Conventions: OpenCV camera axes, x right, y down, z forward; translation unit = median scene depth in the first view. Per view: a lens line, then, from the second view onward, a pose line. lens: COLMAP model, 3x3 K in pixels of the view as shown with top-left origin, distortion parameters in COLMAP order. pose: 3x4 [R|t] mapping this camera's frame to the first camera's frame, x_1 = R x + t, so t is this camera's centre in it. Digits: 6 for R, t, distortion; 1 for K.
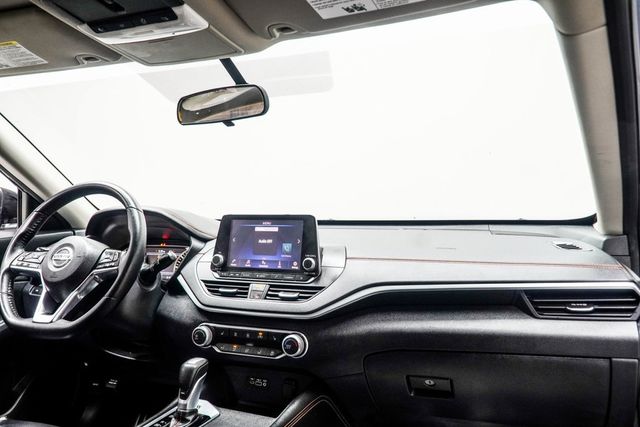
lens RADIAL K [[504.4, 0, 320.4], [0, 504.4, 214.7], [0, 0, 1]] dist [-0.008283, -0.005918]
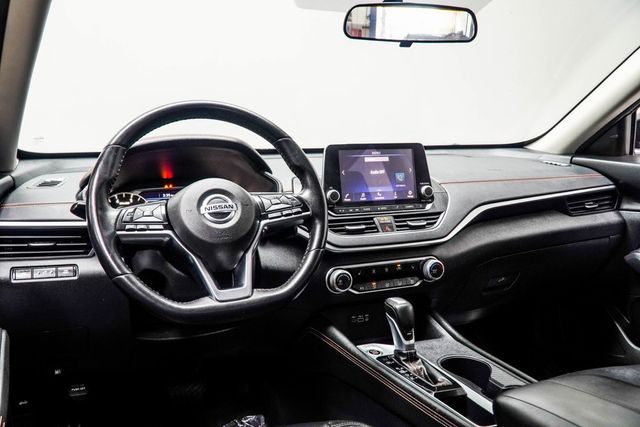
lens RADIAL K [[540.6, 0, 320.5], [0, 540.6, 212.8], [0, 0, 1]] dist [0.013357, 0.008026]
pose [[0.731452, -0.102475, 0.674149, -0.899211], [0.012437, 0.990484, 0.137066, -0.012843], [-0.681779, -0.091873, 0.725766, 0.331579]]
